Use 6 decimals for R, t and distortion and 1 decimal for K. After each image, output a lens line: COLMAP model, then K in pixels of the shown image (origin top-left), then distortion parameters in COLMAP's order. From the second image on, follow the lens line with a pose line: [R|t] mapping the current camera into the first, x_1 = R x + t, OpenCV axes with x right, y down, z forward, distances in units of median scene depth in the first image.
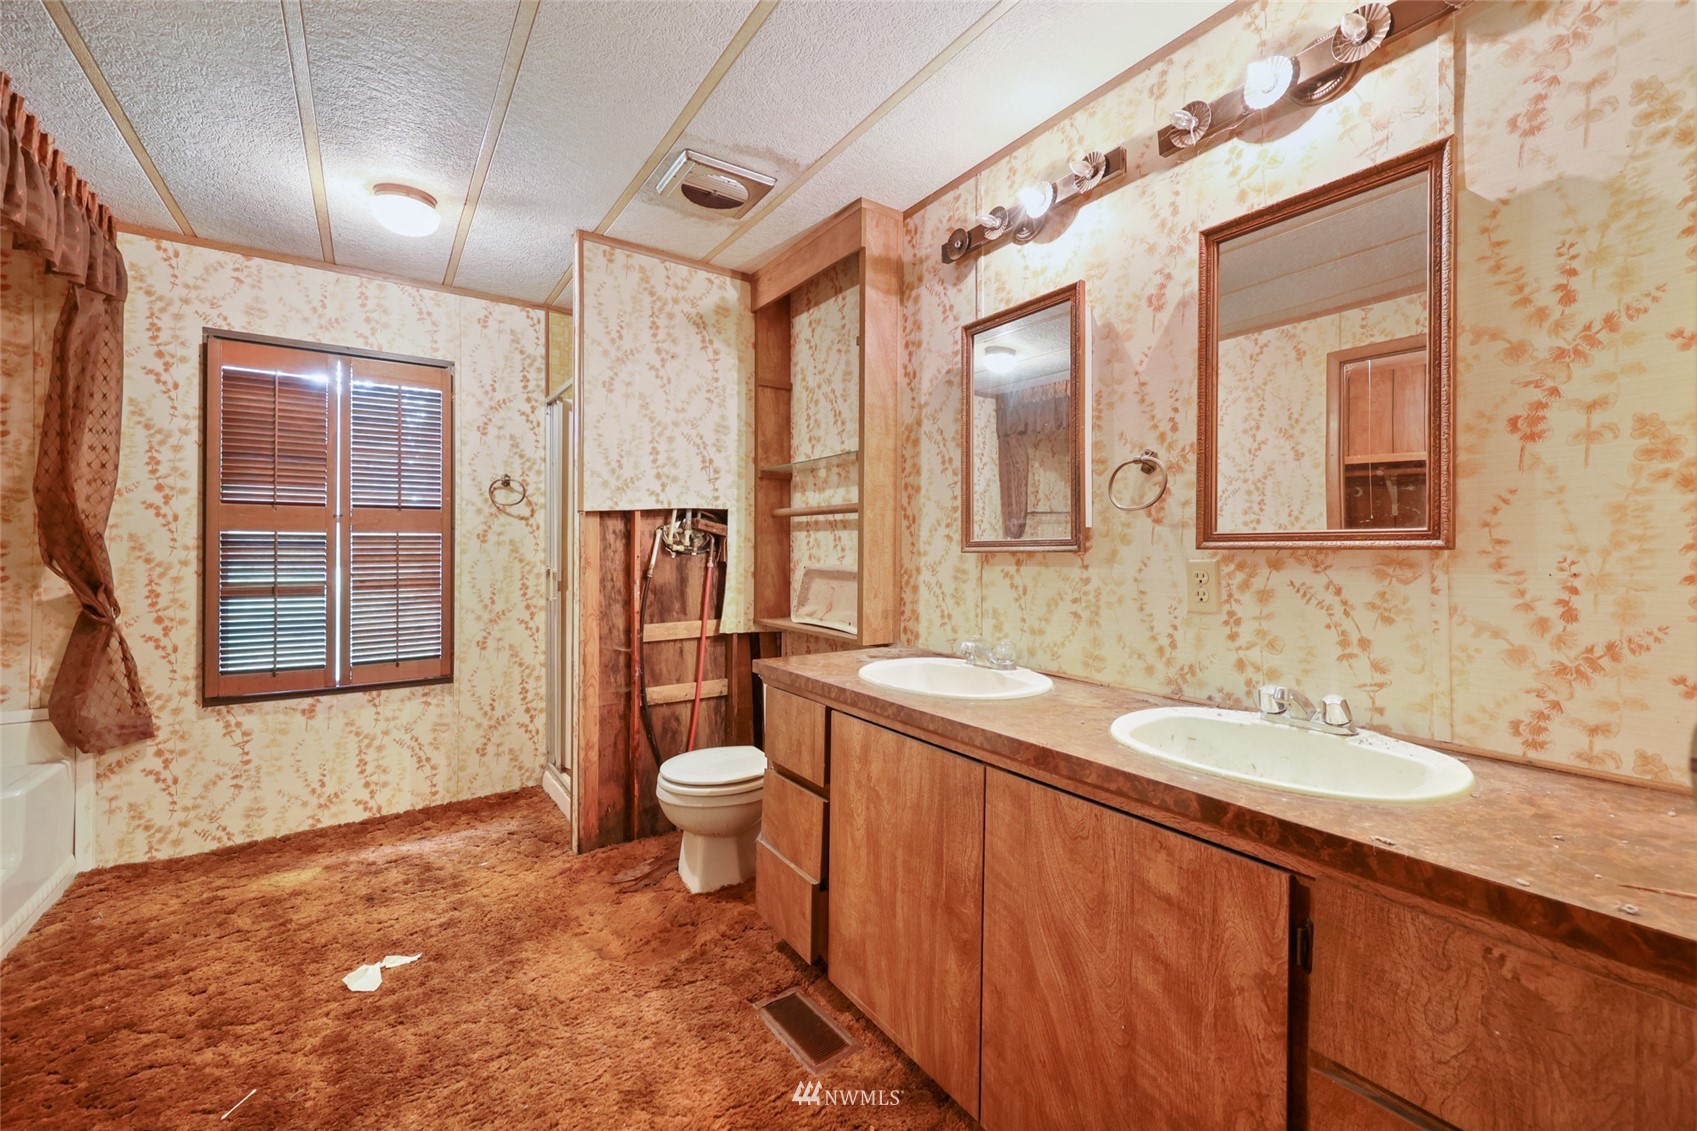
lens RADIAL K [[688.6, 0, 850.7], [0, 688.6, 553.1], [0, 0, 1]] dist [-0.002101, 0.000645]
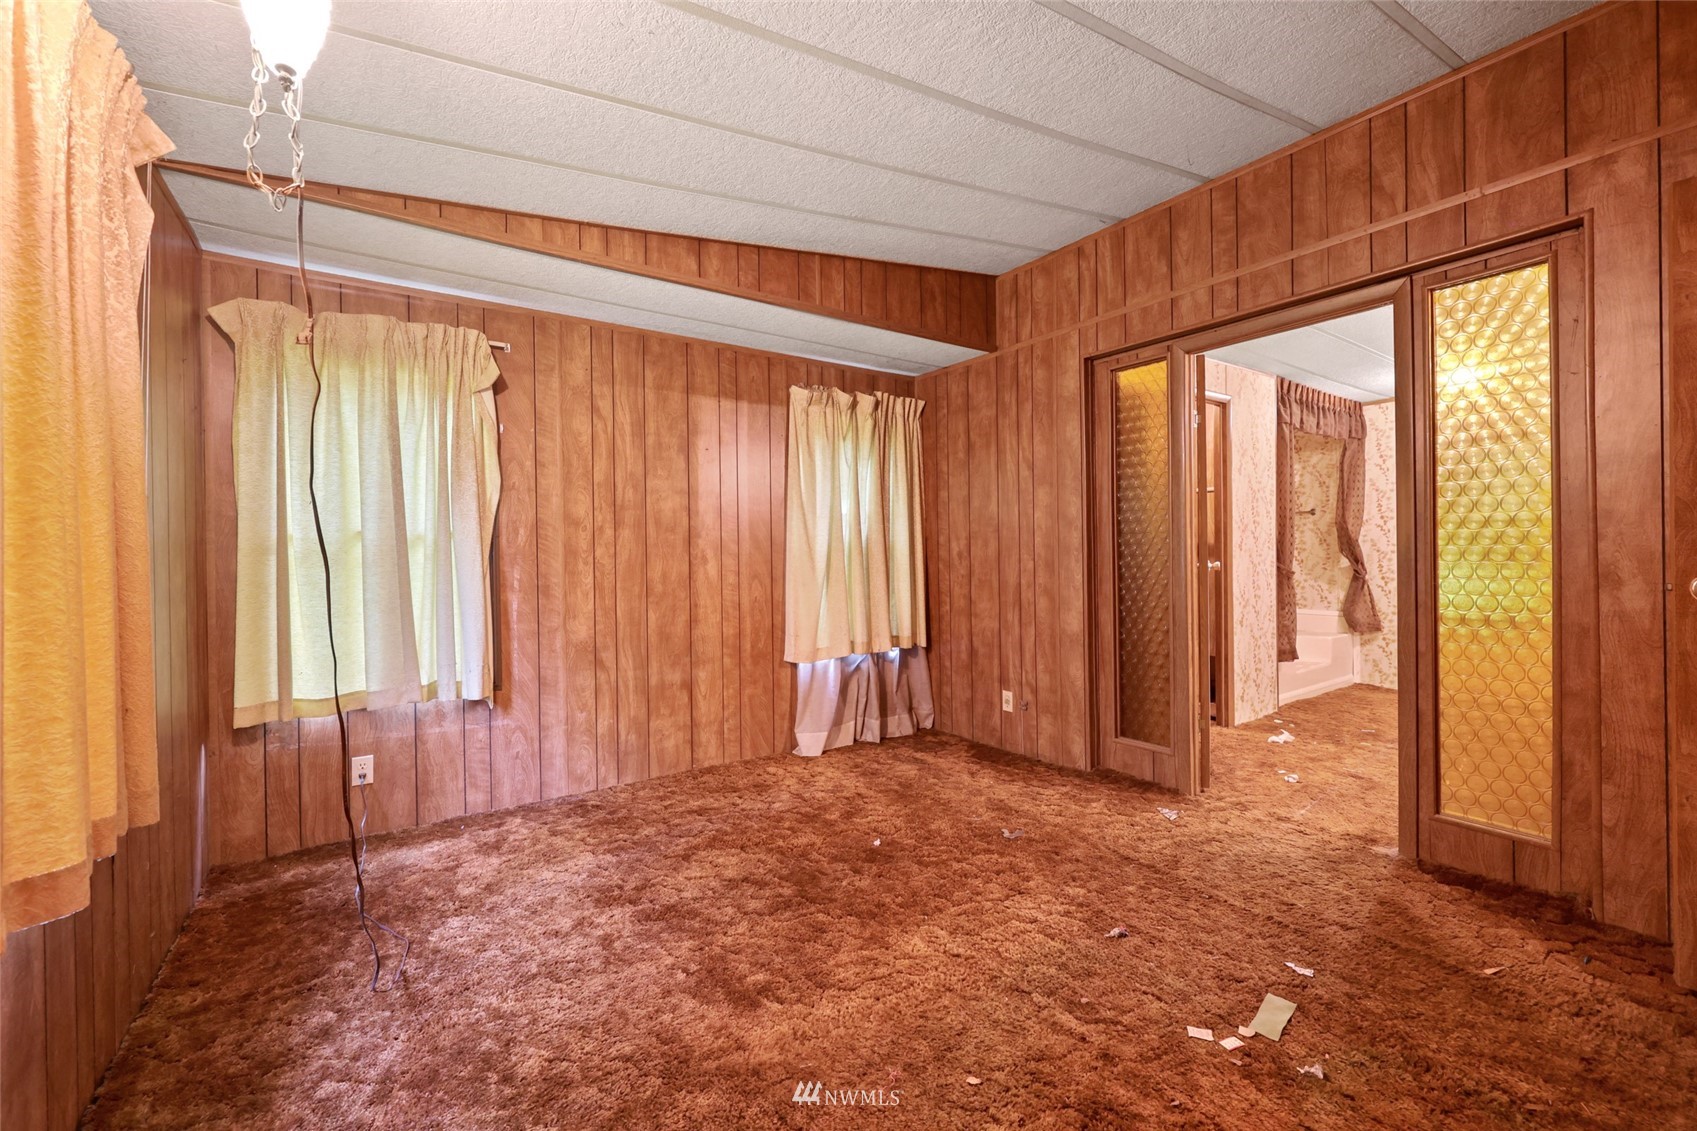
lens RADIAL K [[688.6, 0, 847.9], [0, 688.6, 555.6], [0, 0, 1]] dist [-0.002101, 0.000645]
pose [[-0.005292, -0.004560, -0.999976, 1.236271], [0.014403, 0.999886, -0.004635, 0.012129], [0.999882, -0.014427, -0.005226, -0.714896]]
